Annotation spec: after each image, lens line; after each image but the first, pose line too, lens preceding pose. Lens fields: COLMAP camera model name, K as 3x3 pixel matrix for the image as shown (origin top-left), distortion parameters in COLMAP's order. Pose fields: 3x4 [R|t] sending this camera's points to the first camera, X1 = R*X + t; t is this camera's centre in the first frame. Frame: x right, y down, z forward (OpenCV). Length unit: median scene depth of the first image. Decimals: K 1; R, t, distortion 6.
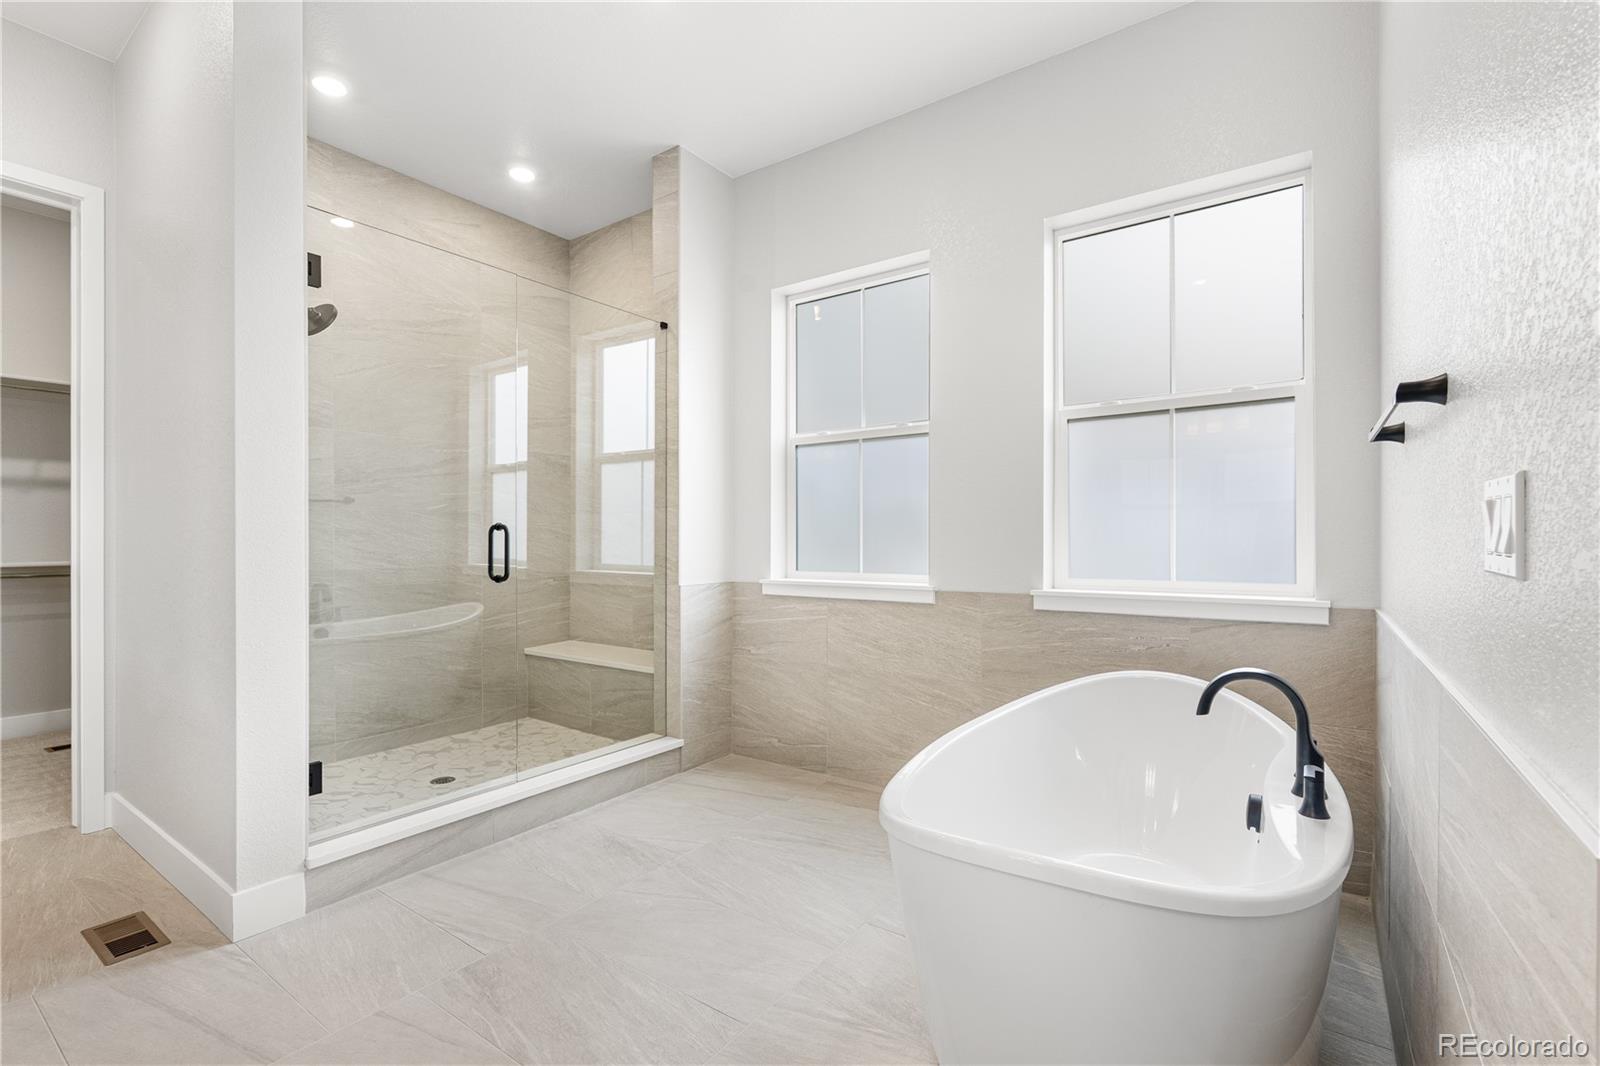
lens RADIAL K [[725.6, 0, 800.0], [0, 725.6, 533.0], [0, 0, 1]] dist [-0.010098, -0.000192]
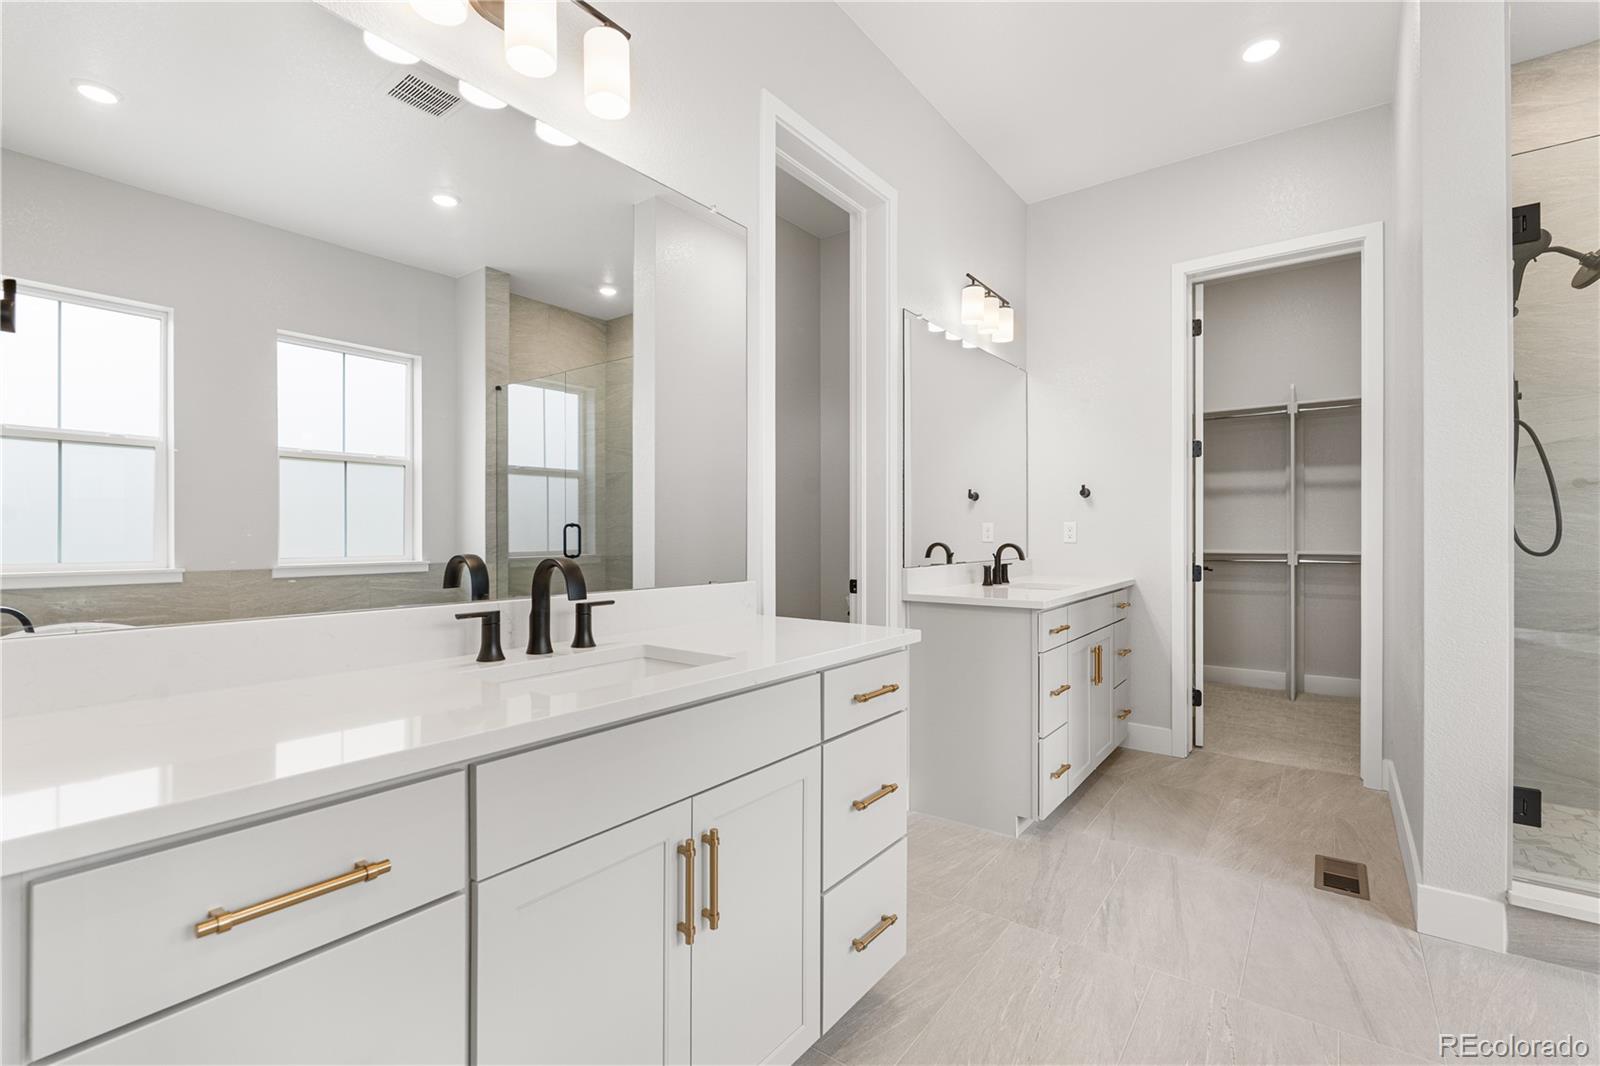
lens RADIAL K [[711.9, 0, 800.0], [0, 711.9, 533.0], [0, 0, 1]] dist [-0.000828, -0.000277]
pose [[-0.016669, 0.005160, -0.999848, 0.212525], [0.002615, 0.999983, 0.005117, 0.001040], [0.999858, -0.002529, -0.016682, 0.140844]]
